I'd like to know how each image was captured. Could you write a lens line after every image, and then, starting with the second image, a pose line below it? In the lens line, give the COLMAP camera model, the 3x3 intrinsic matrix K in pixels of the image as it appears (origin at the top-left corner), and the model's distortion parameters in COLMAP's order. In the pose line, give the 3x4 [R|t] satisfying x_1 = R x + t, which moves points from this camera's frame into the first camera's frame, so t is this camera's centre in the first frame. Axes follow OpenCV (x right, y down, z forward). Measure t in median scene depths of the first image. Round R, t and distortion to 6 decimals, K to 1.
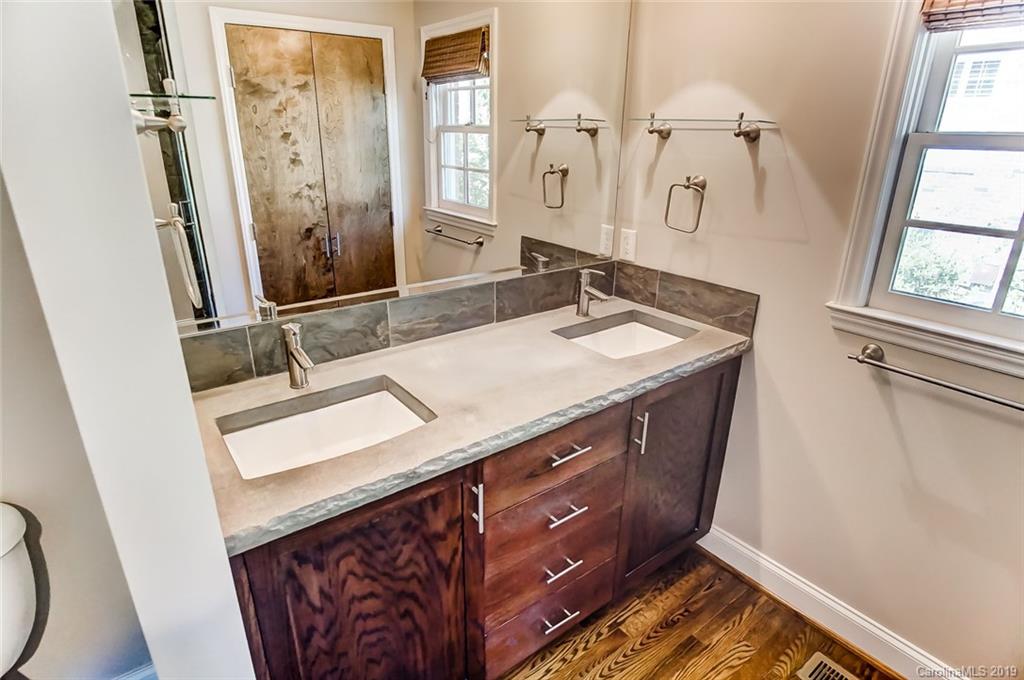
lens RADIAL K [[544.5, 0, 517.7], [0, 544.5, 335.0], [0, 0, 1]] dist [-0.031418, 0.000430]
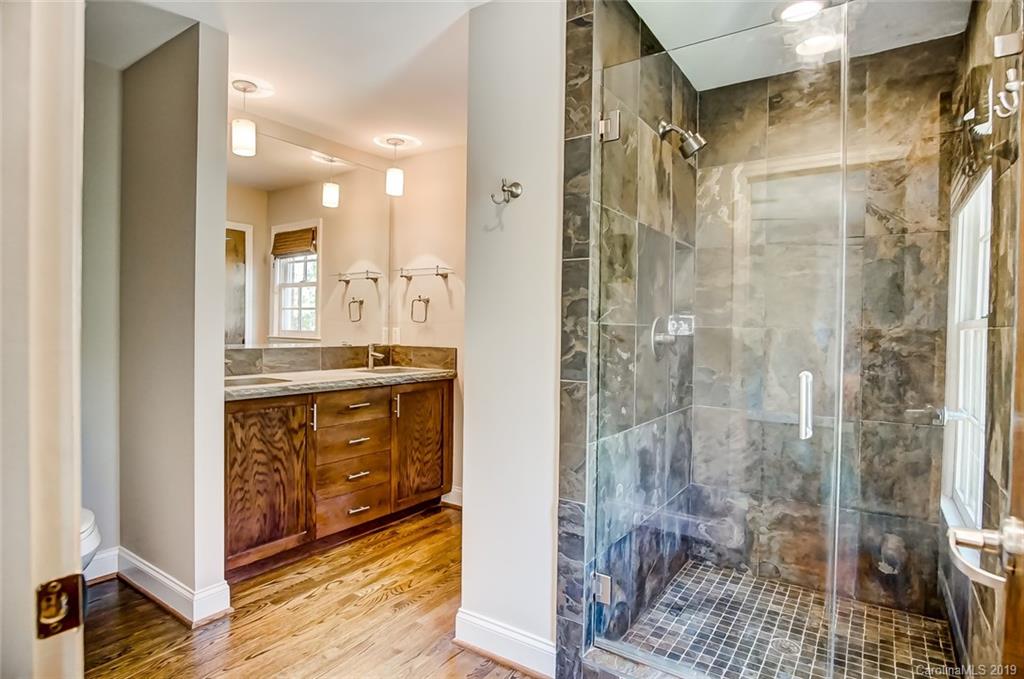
lens RADIAL K [[544.1, 0, 512.0], [0, 544.1, 339.5], [0, 0, 1]] dist [-0.038103, 0.000051]
pose [[0.951970, -0.005905, 0.306136, 0.014753], [0.107179, 0.942988, -0.315097, 0.539640], [-0.286822, 0.332774, 0.898329, -0.879667]]
